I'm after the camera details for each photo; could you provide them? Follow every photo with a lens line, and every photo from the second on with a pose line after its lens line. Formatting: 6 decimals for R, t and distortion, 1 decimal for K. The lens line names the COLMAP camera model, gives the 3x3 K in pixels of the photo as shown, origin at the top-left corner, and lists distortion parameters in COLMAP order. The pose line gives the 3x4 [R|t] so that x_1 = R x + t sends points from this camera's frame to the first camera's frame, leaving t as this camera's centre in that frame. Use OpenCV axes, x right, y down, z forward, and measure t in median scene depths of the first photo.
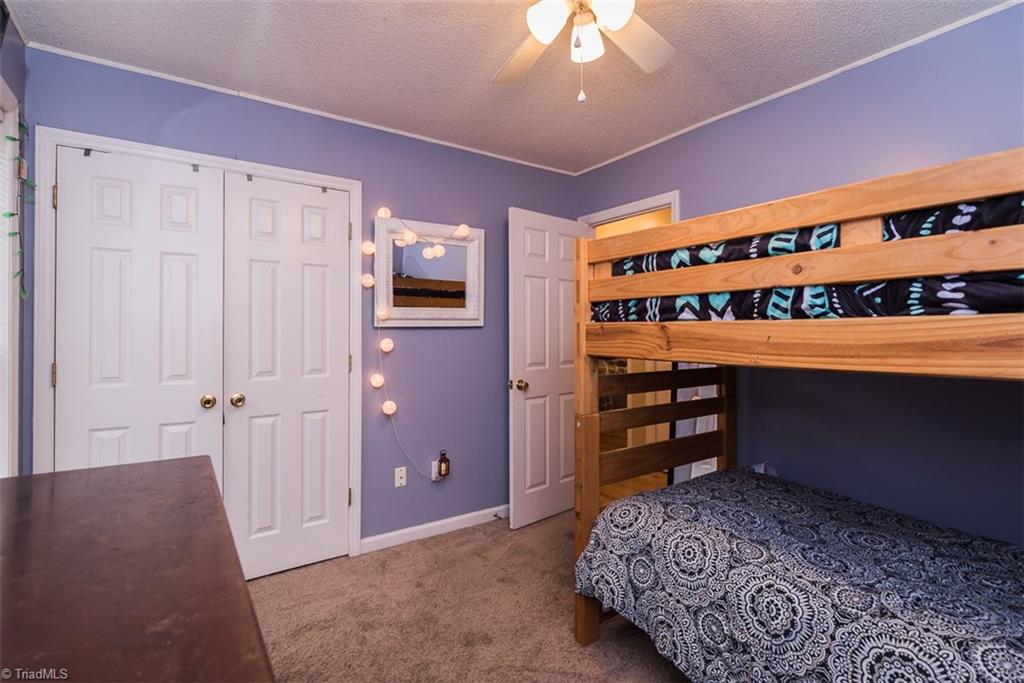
lens RADIAL K [[501.7, 0, 510.0], [0, 501.7, 332.3], [0, 0, 1]] dist [-0.000641, -0.000305]
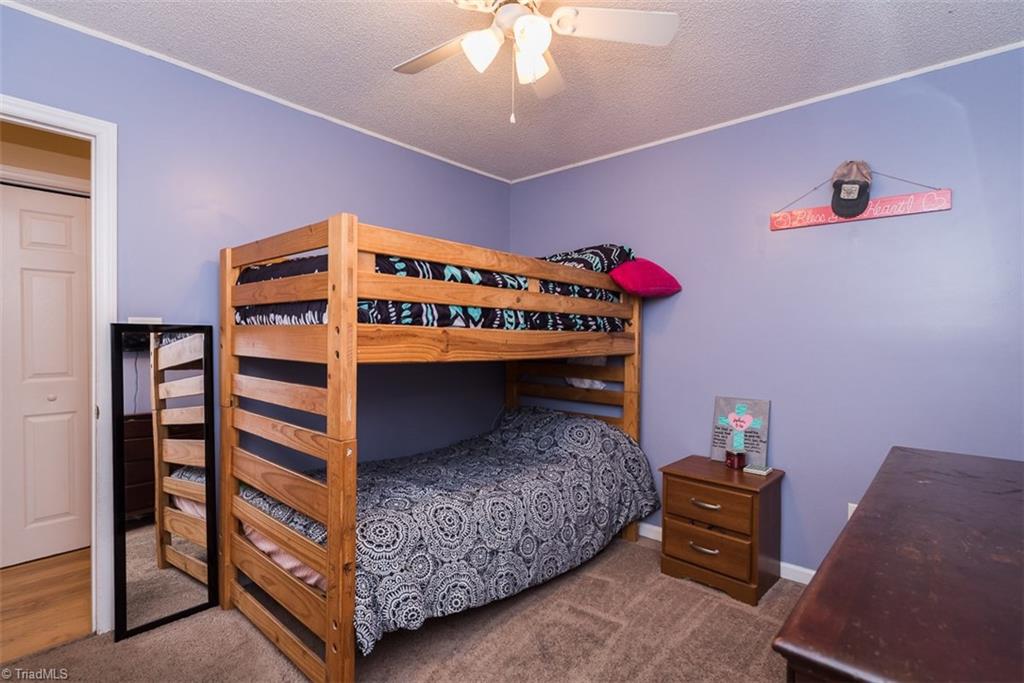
lens RADIAL K [[501.7, 0, 507.8], [0, 501.7, 349.2], [0, 0, 1]] dist [-0.000641, -0.000305]
pose [[-0.257145, -0.025524, 0.966036, -0.837016], [-0.013082, 0.999651, 0.022929, 0.000657], [-0.966284, -0.006741, -0.257389, 1.189826]]
